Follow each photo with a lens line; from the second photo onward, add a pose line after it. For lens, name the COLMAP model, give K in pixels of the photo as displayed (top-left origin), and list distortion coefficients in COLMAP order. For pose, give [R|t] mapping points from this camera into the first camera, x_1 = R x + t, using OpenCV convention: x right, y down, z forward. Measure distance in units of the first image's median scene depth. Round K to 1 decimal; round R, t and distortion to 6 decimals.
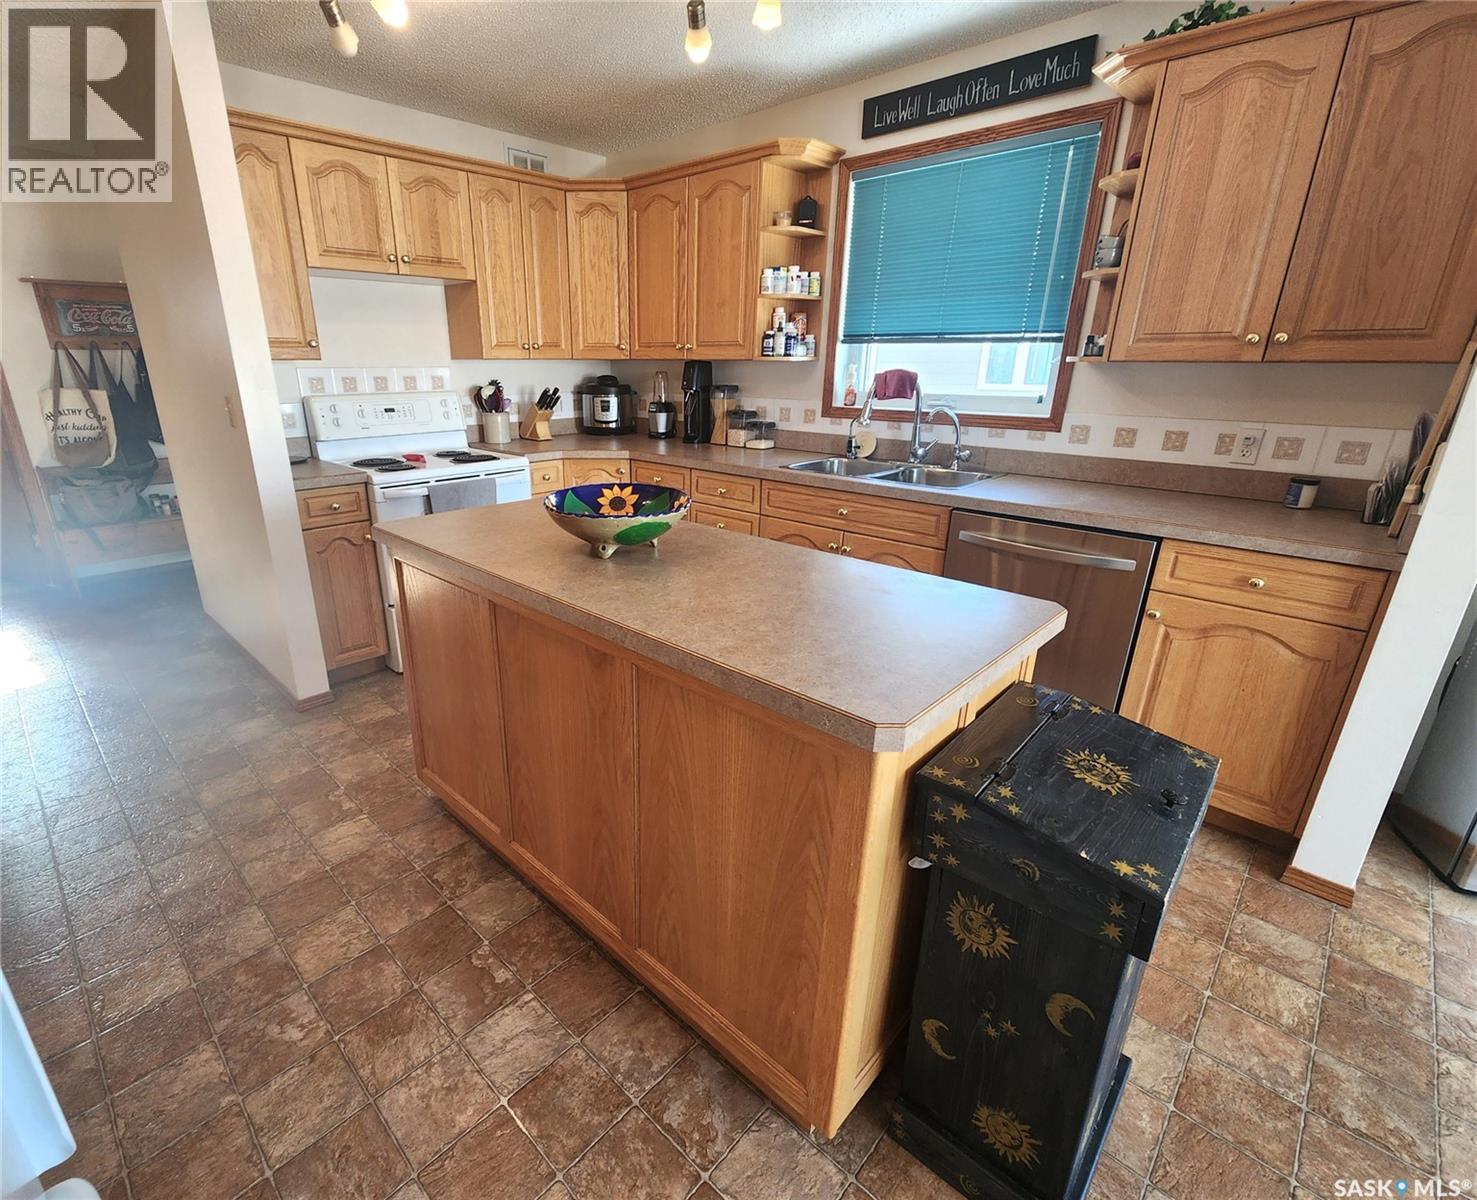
lens RADIAL K [[689.2, 0, 673.0], [0, 689.2, 603.6], [0, 0, 1]] dist [0.003202, 0.000830]
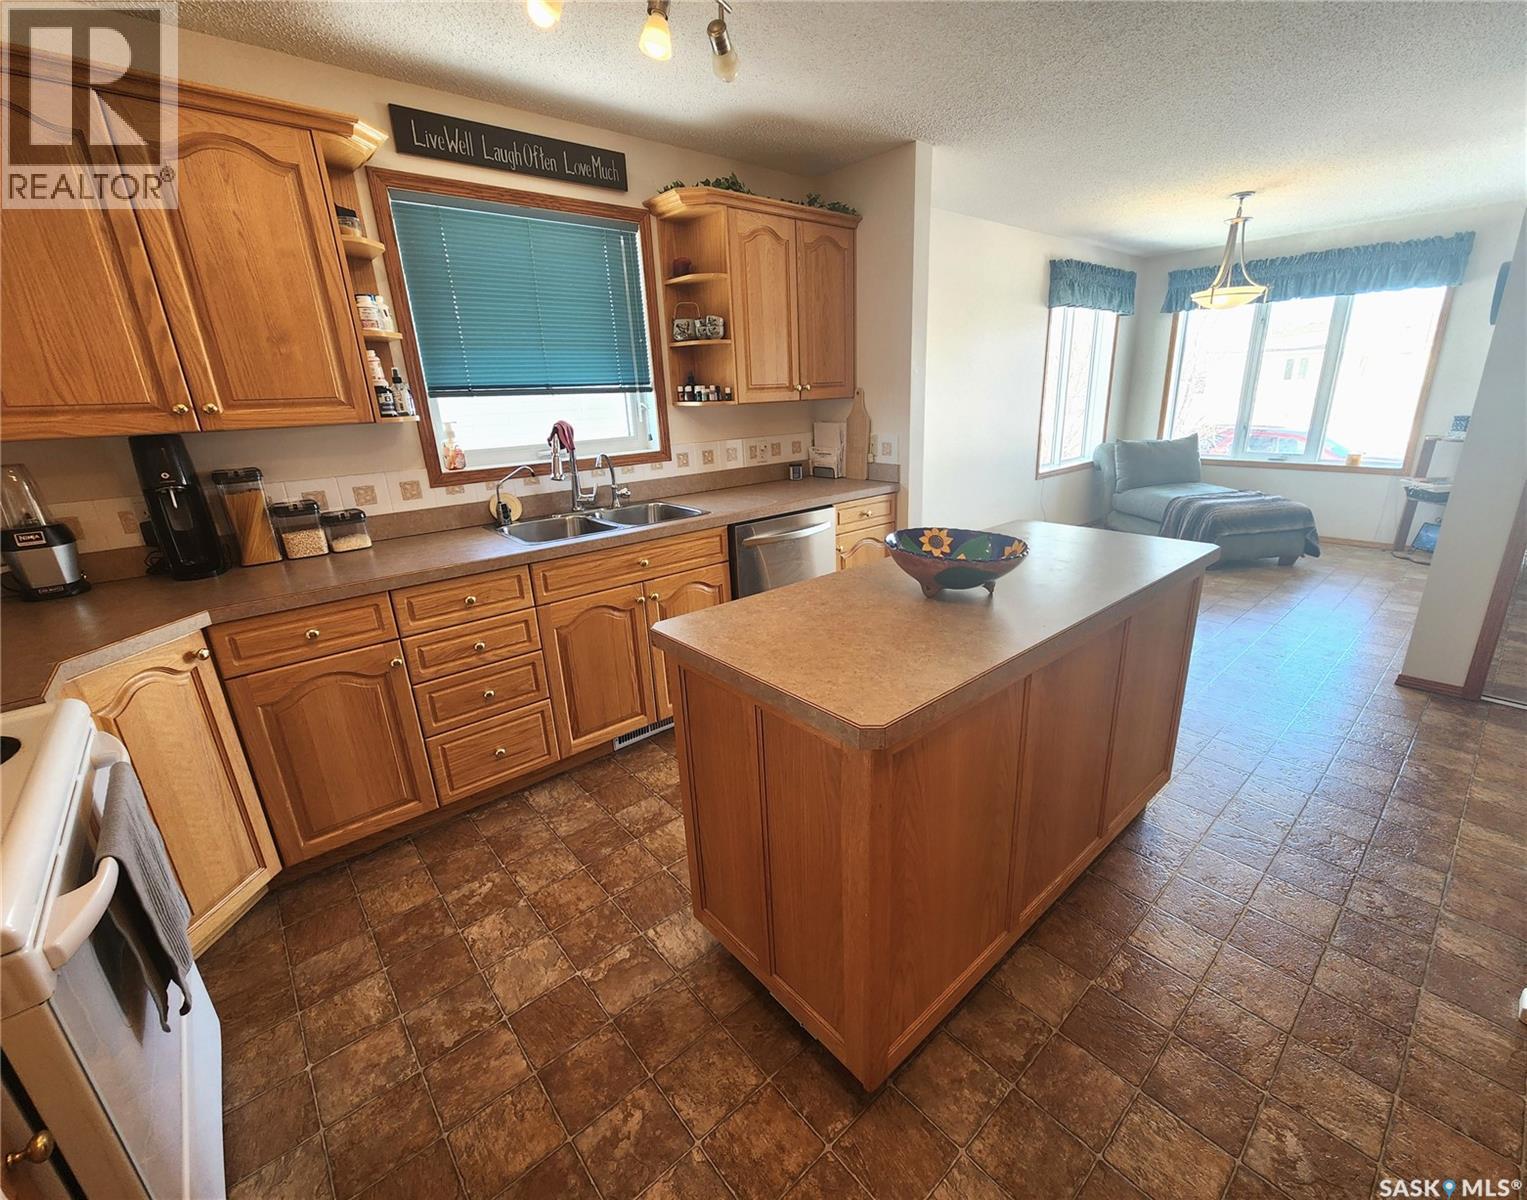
lens RADIAL K [[649.1, 0, 785.8], [0, 649.1, 599.0], [0, 0, 1]] dist [0.002103, -0.001000]
pose [[0.063097, -0.313578, 0.947464, -0.639808], [0.365624, 0.890615, 0.270414, -0.264293], [-0.928622, 0.329353, 0.170847, 0.673405]]
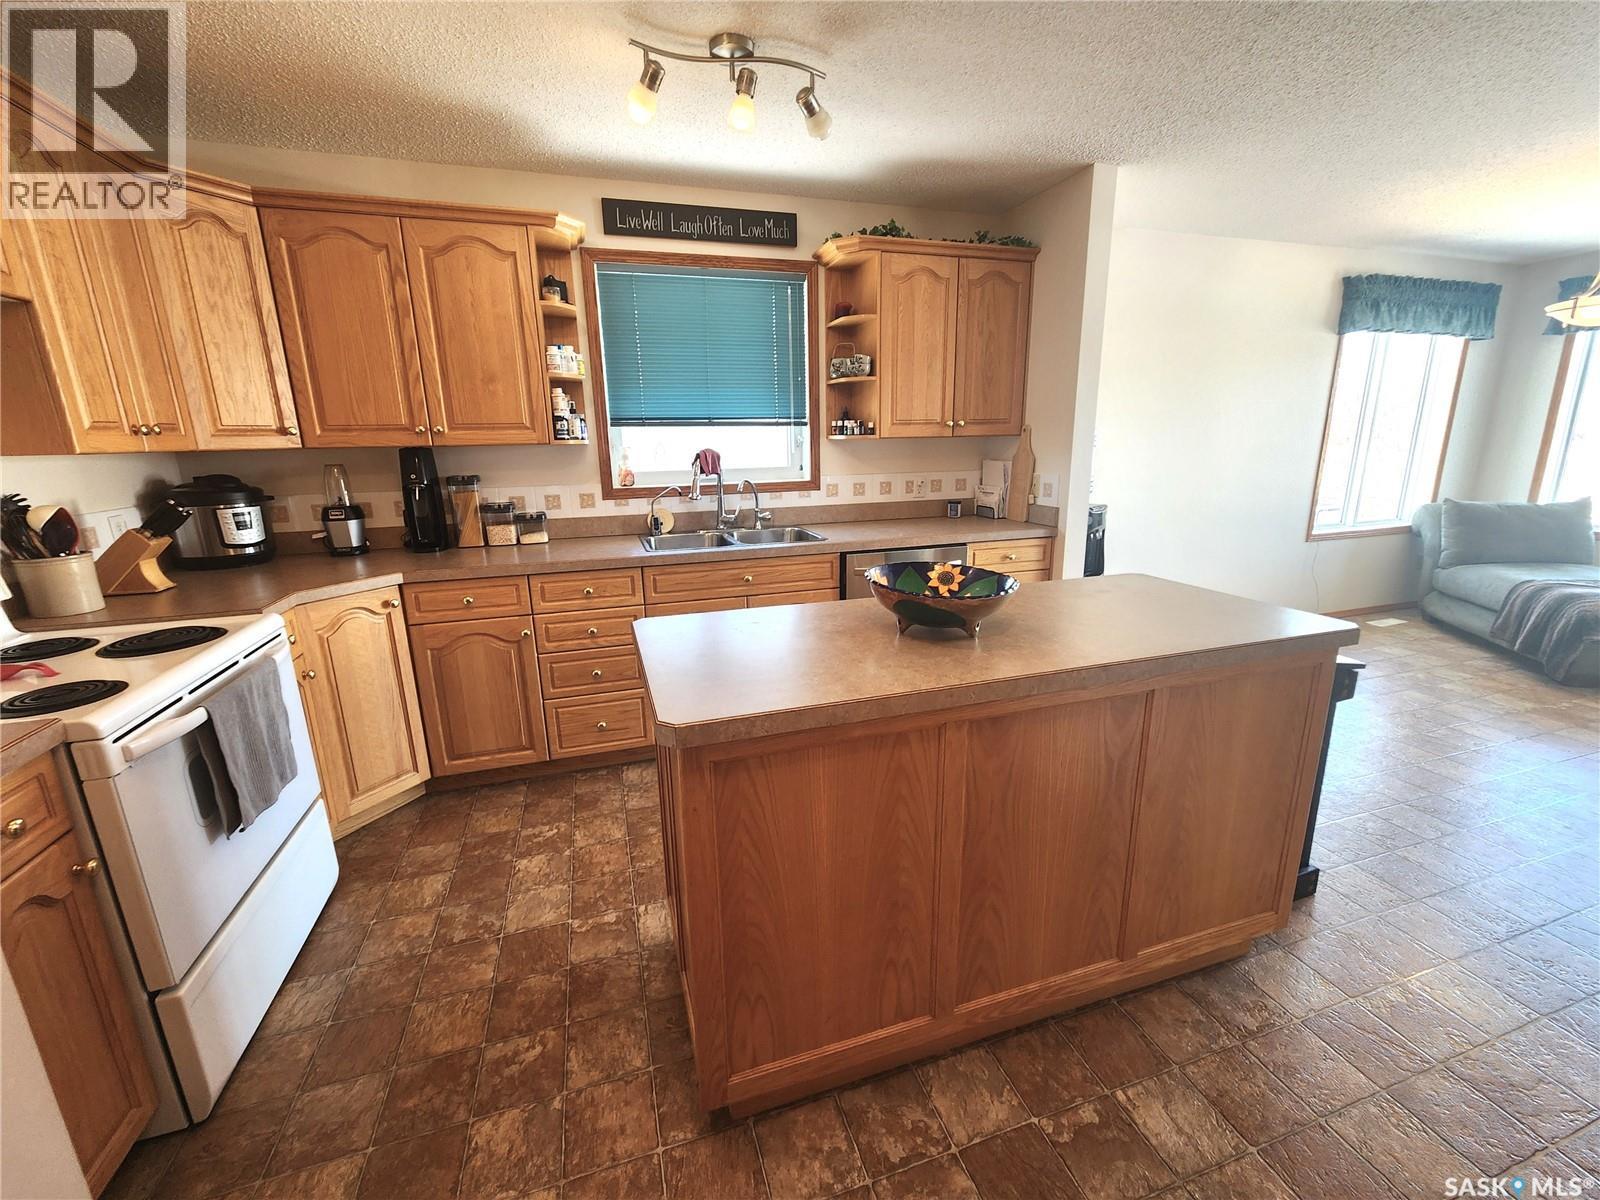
lens RADIAL K [[647.0, 0, 795.7], [0, 647.0, 597.6], [0, 0, 1]] dist [0.003989, -0.003196]
pose [[0.464747, -0.222333, 0.857076, -0.585947], [0.314221, 0.946374, 0.075113, -0.157389], [-0.827814, 0.234402, 0.509686, 0.437840]]
